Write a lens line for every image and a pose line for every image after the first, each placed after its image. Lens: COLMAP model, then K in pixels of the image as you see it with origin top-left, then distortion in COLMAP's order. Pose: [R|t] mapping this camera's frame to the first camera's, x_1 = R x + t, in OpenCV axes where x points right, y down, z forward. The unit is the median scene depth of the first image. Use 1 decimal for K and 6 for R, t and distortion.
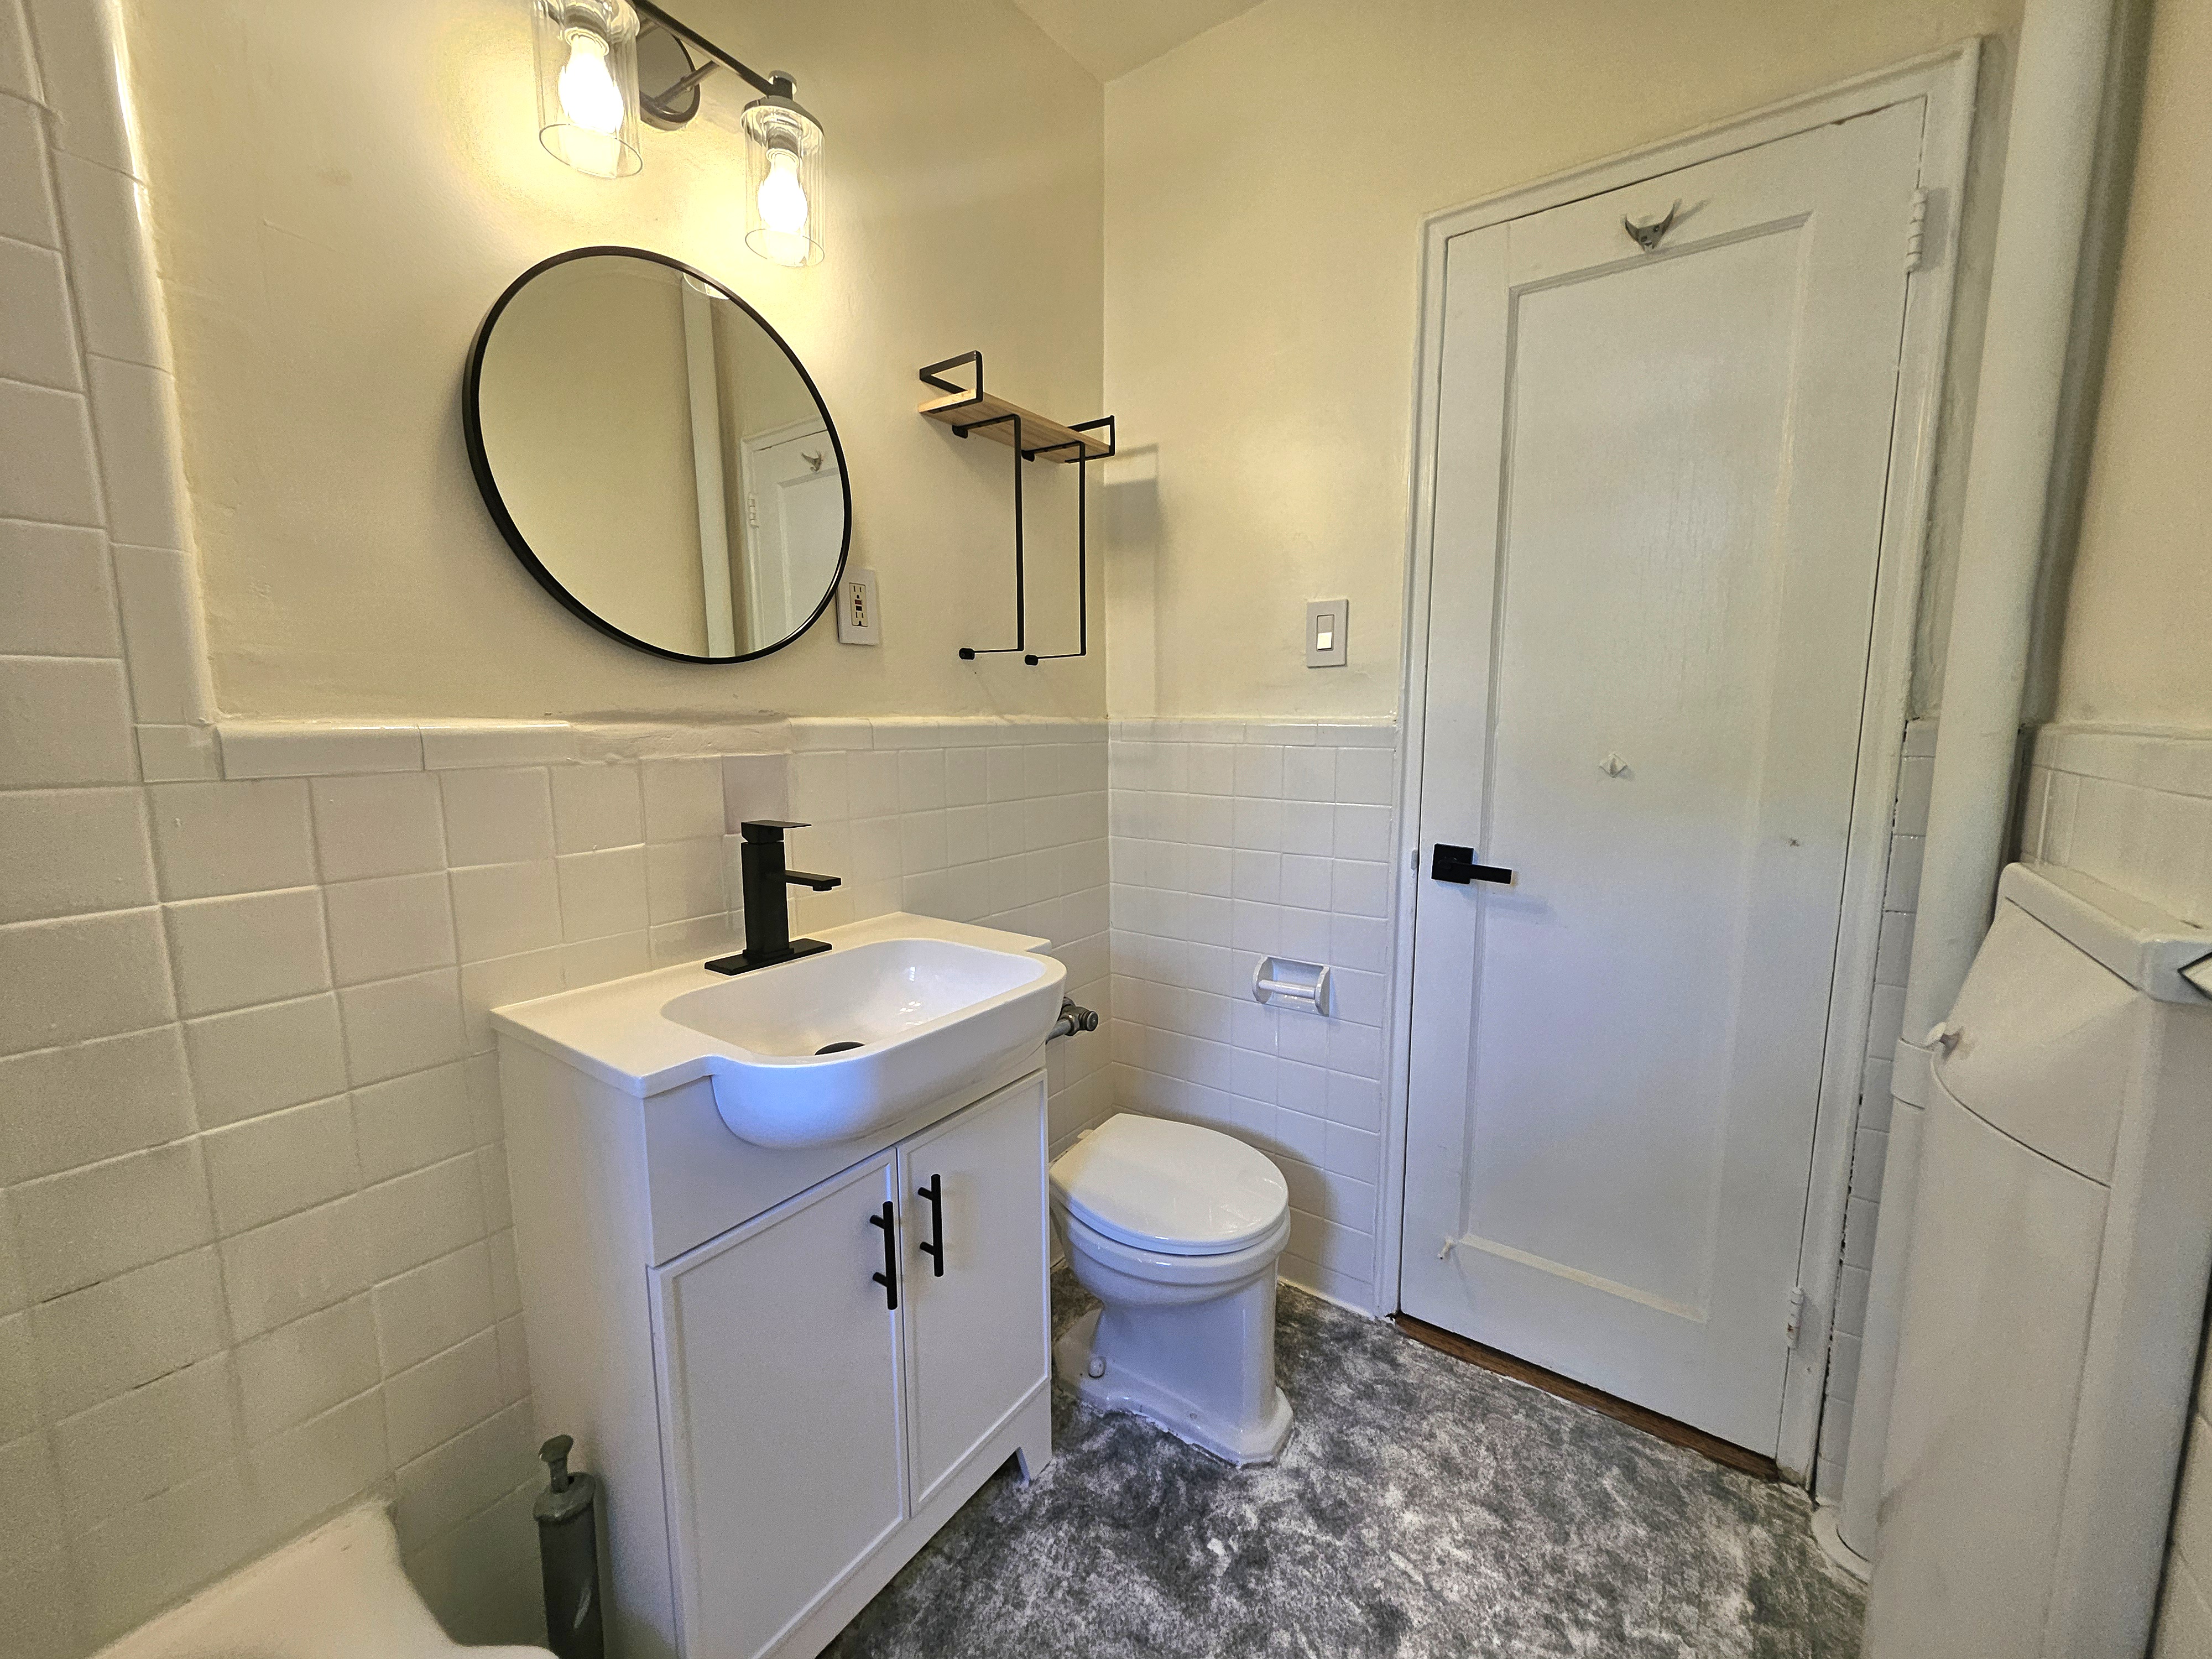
lens RADIAL K [[873.1, 0, 1103.8], [0, 873.1, 832.0], [0, 0, 1]] dist [0.010135, -0.007654]
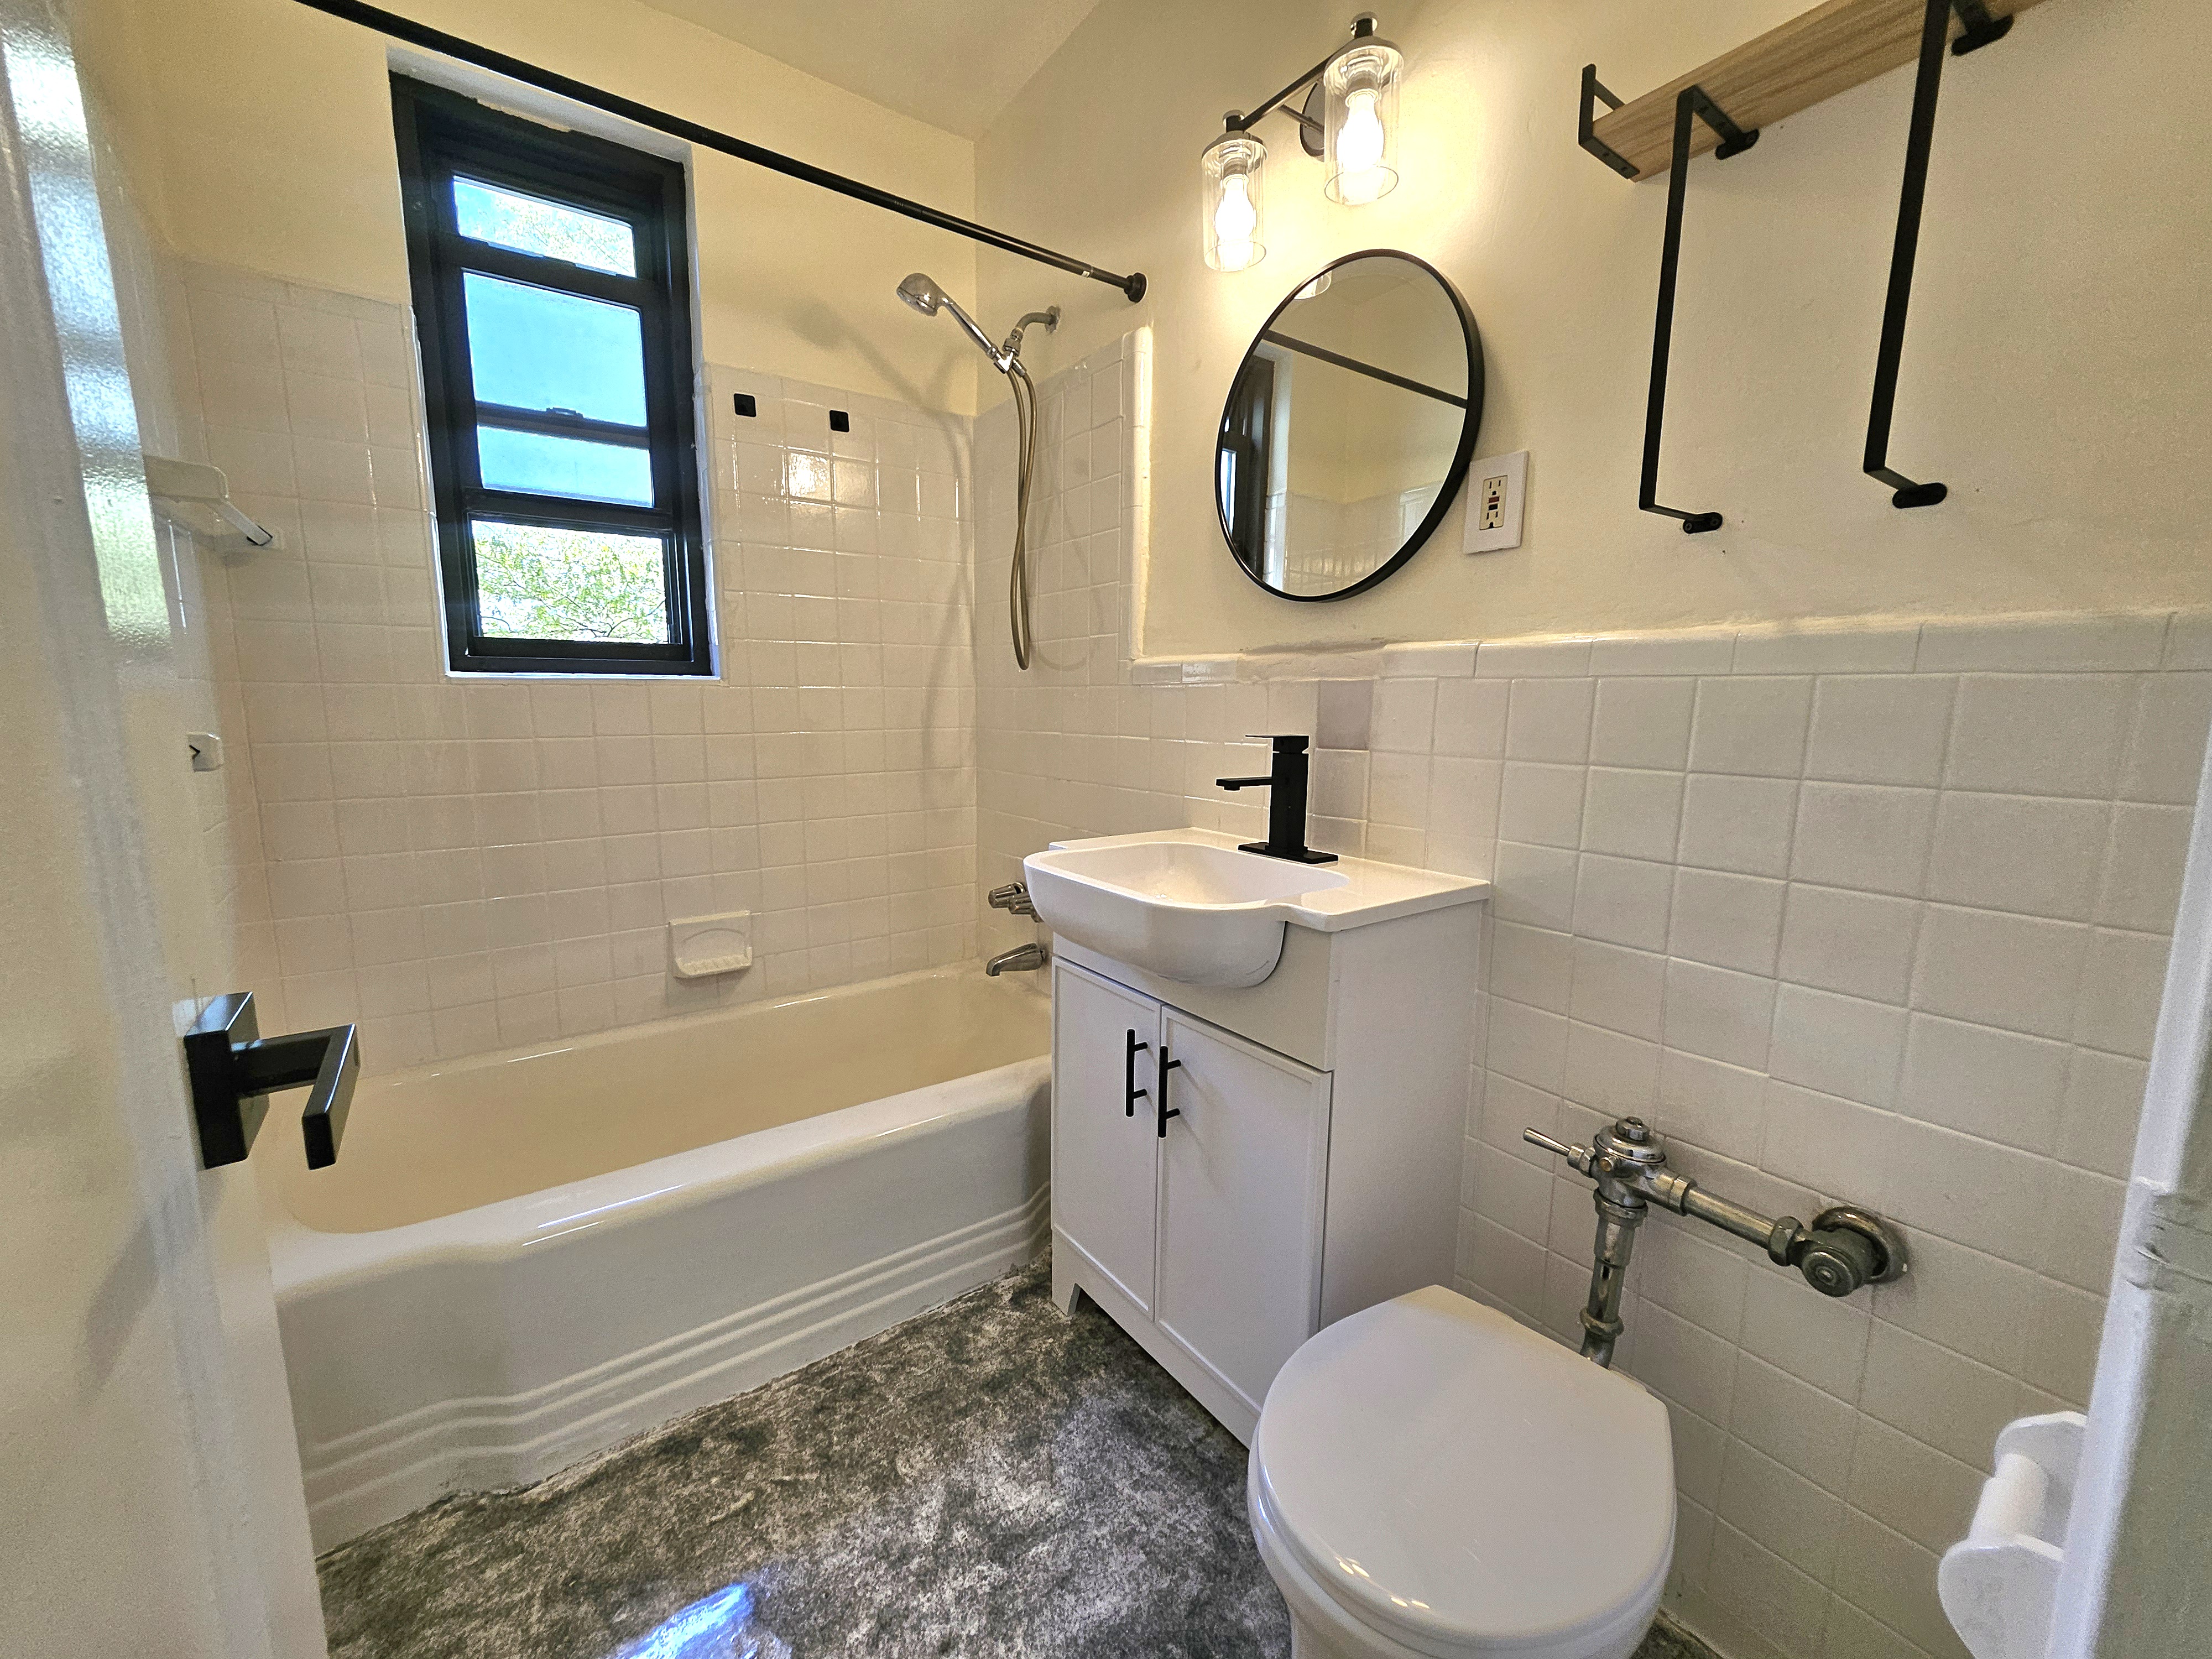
lens RADIAL K [[873.1, 0, 1103.8], [0, 873.1, 832.0], [0, 0, 1]] dist [0.010135, -0.007654]
pose [[-0.323424, 0.137888, -0.936154, 0.771850], [-0.134655, 0.972551, 0.189770, -0.070963], [0.936624, 0.187434, -0.295979, 1.101202]]
